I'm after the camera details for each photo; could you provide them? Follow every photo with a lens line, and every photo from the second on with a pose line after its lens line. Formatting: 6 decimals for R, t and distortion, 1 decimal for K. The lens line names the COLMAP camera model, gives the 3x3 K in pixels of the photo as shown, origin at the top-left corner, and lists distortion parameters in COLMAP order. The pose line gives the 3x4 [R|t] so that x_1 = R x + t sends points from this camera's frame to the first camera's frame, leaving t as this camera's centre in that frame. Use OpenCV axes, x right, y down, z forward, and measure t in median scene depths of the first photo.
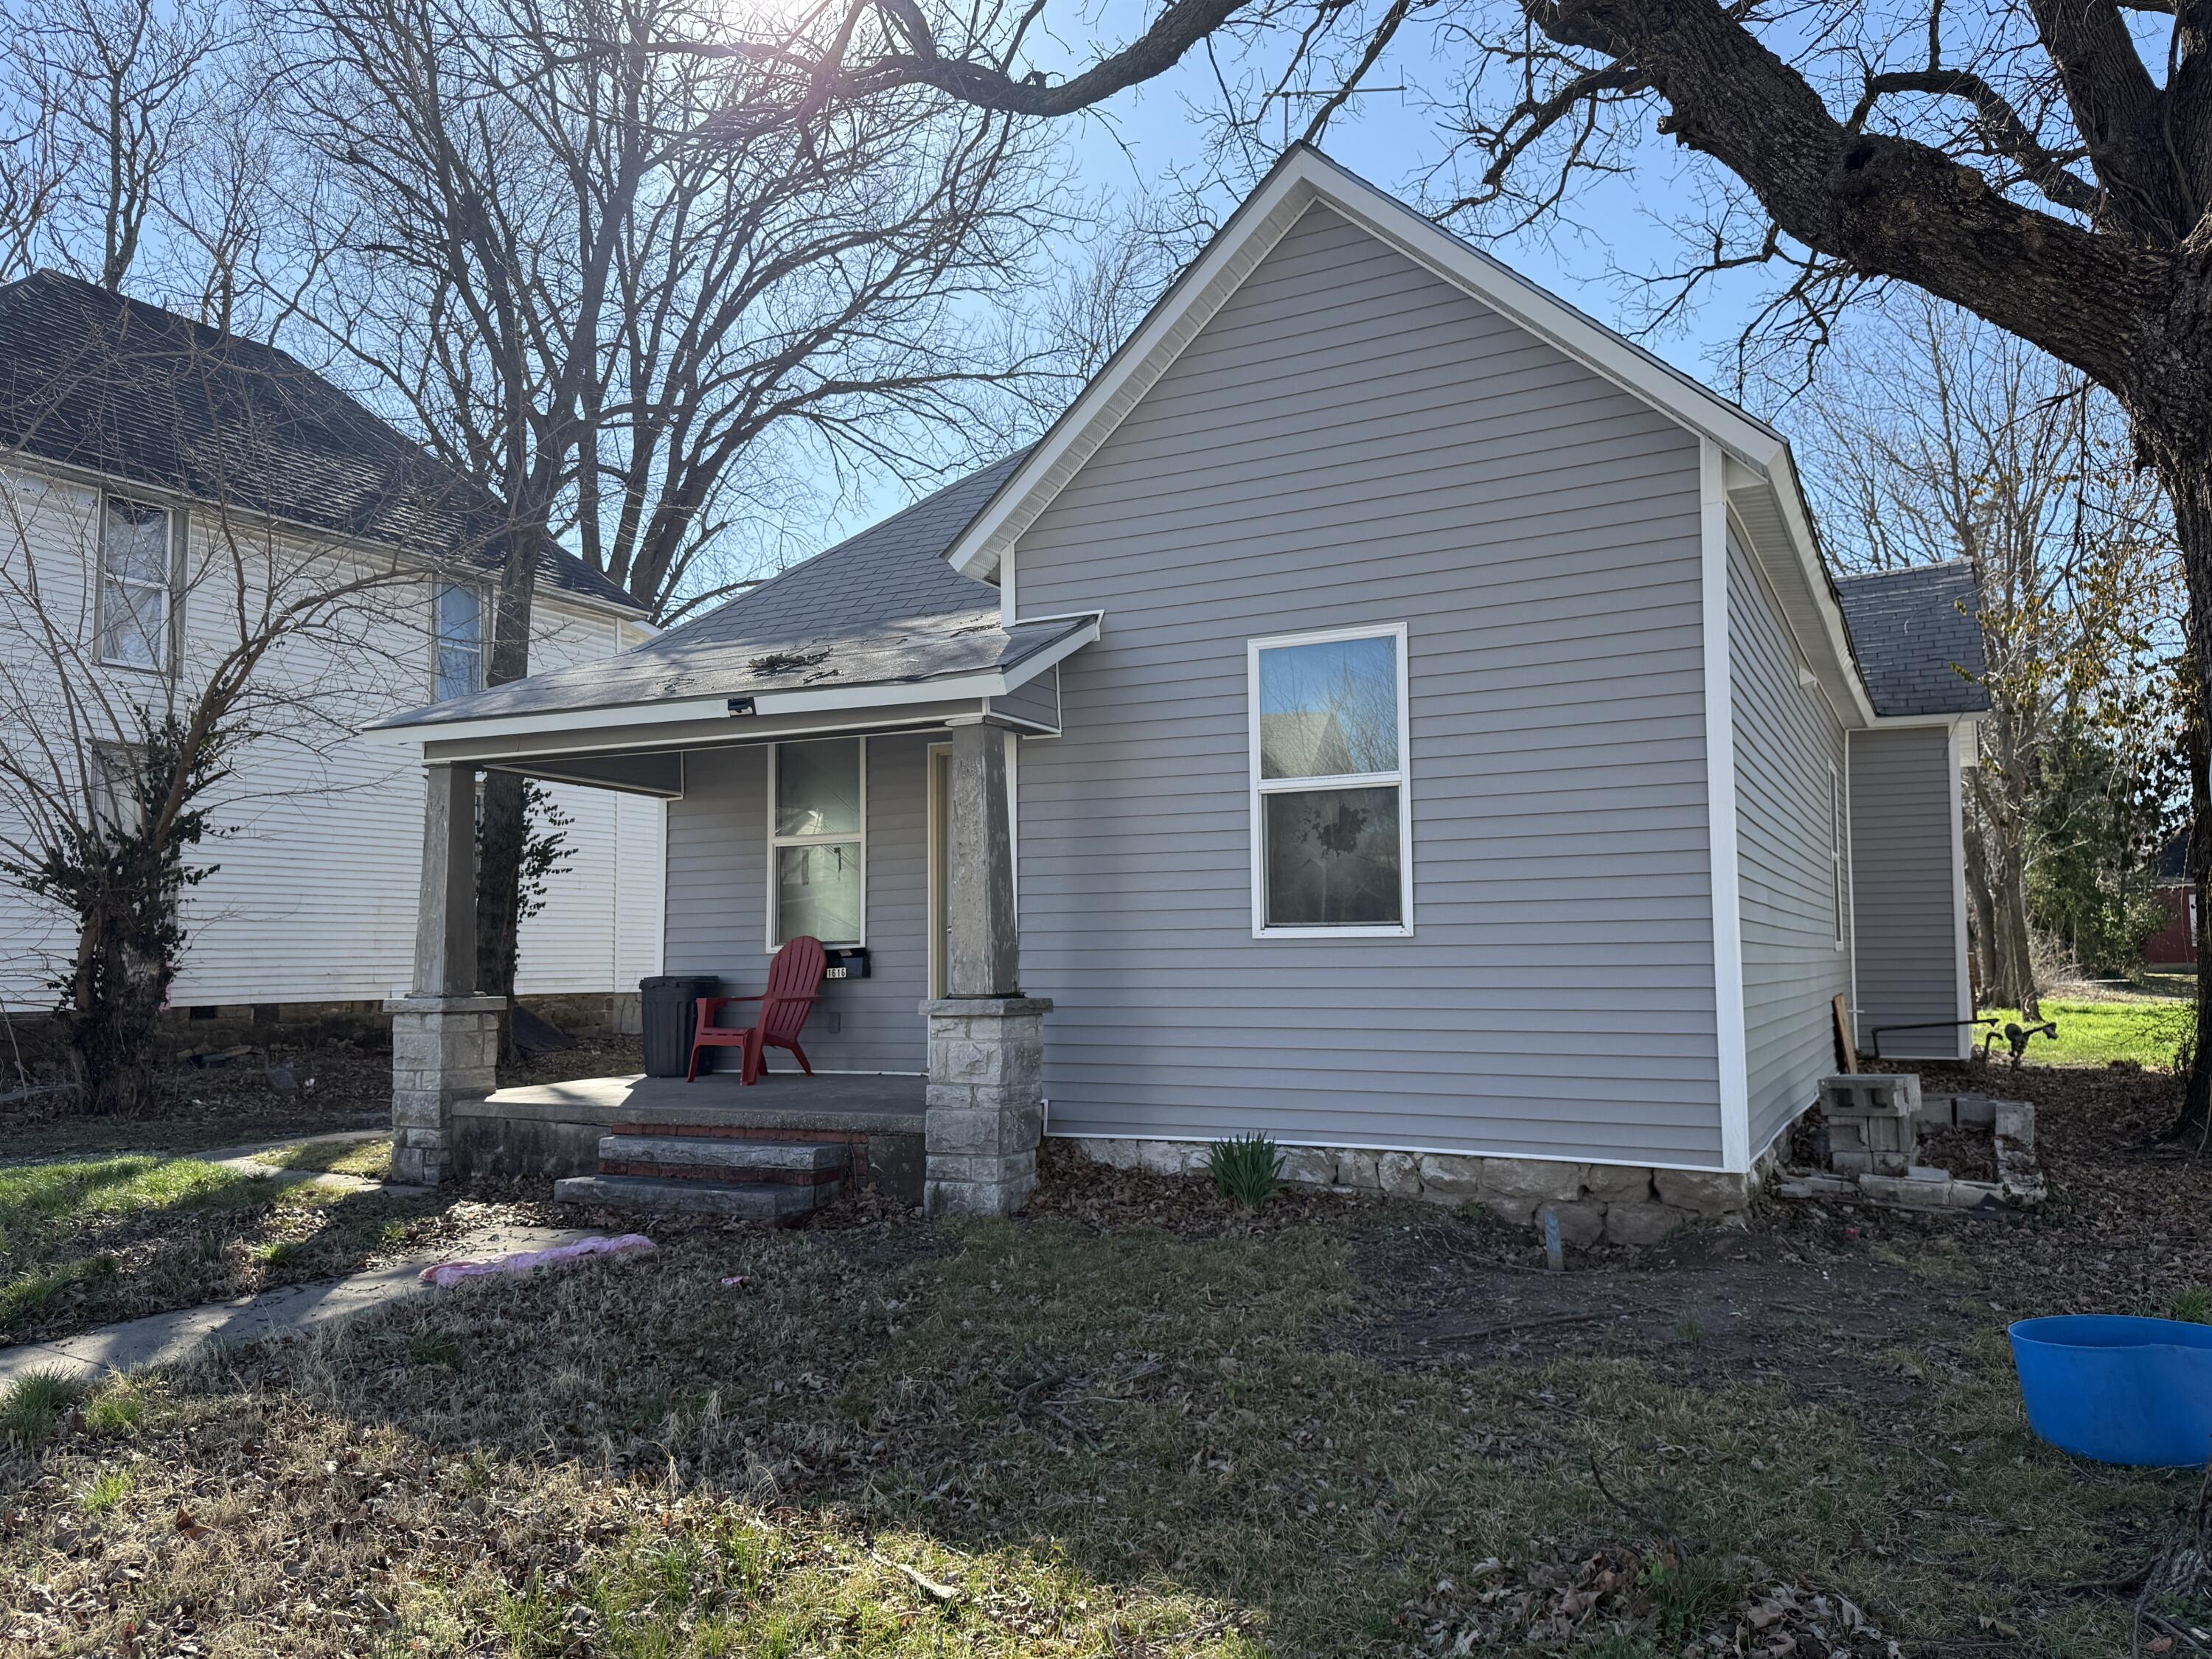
lens RADIAL K [[1580.8, 0, 1105.0], [0, 1580.8, 827.5], [0, 0, 1]] dist [0.139695, 0.000573]
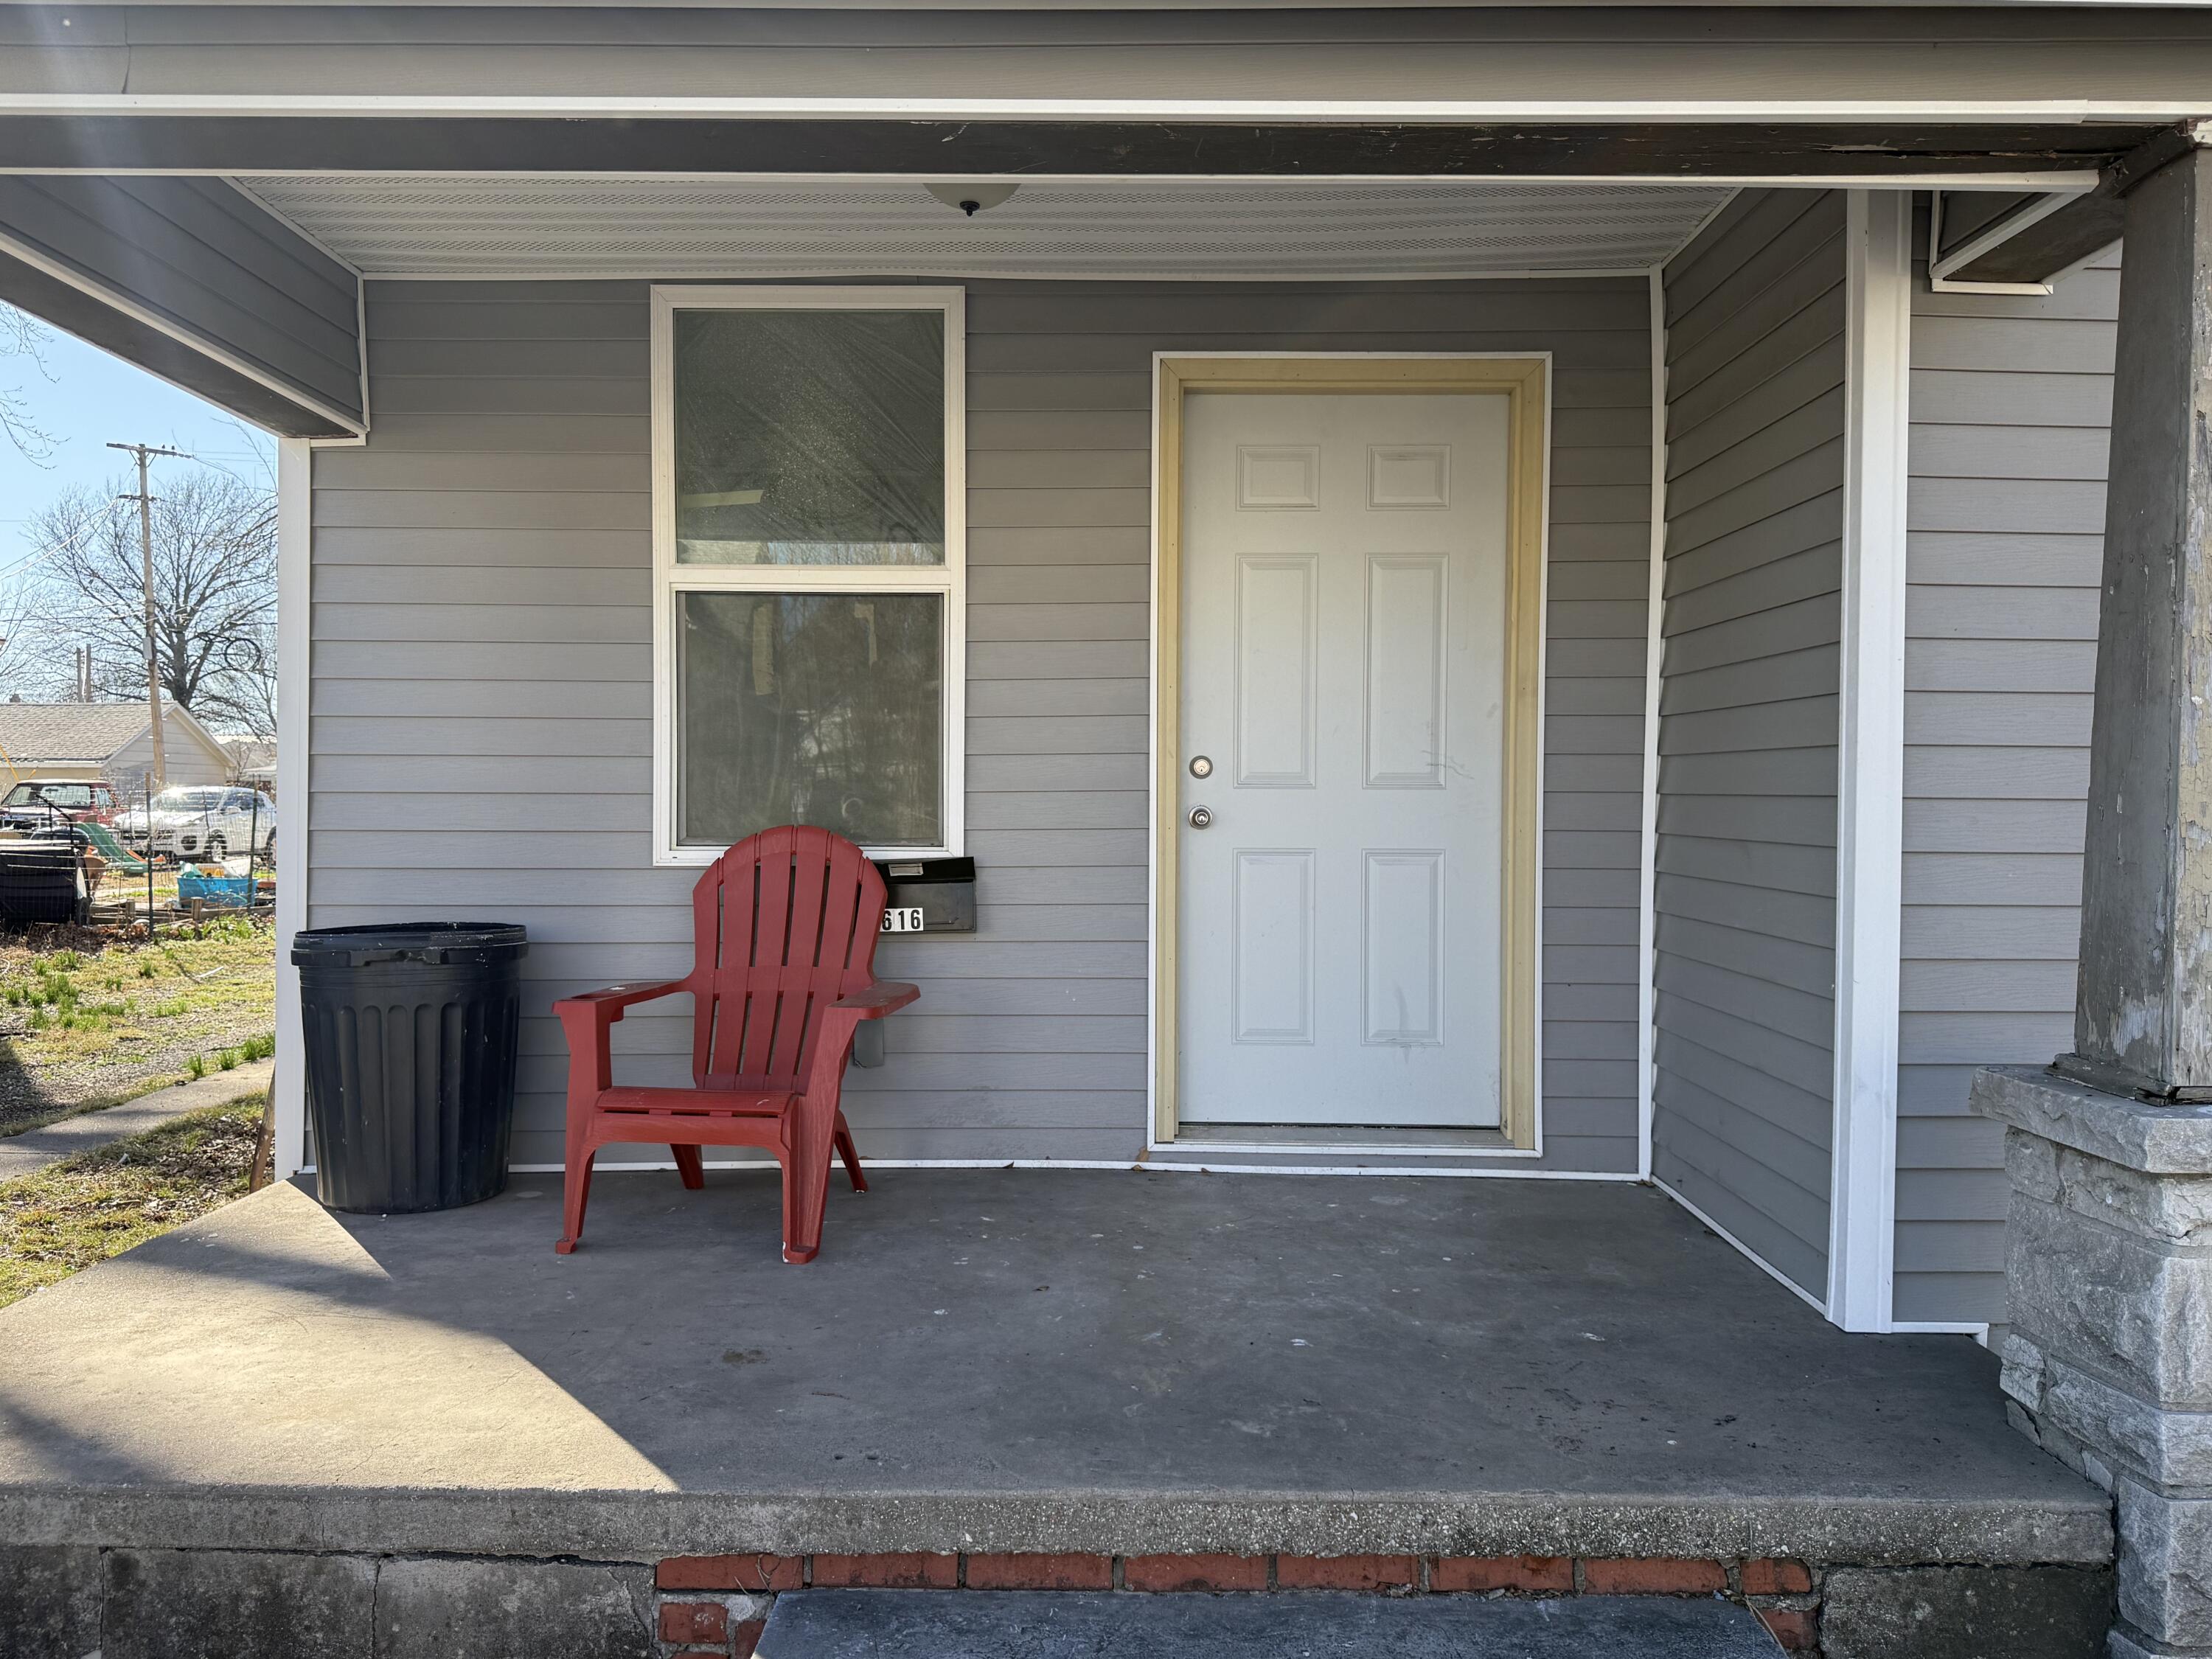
lens RADIAL K [[1628.7, 0, 1102.3], [0, 1628.7, 825.3], [0, 0, 1]] dist [0.030835, -0.008140]
pose [[0.888954, 0.004560, 0.457974, -0.391911], [-0.051265, 0.994657, 0.089603, 0.037286], [-0.455118, -0.103131, 0.884439, 0.788730]]
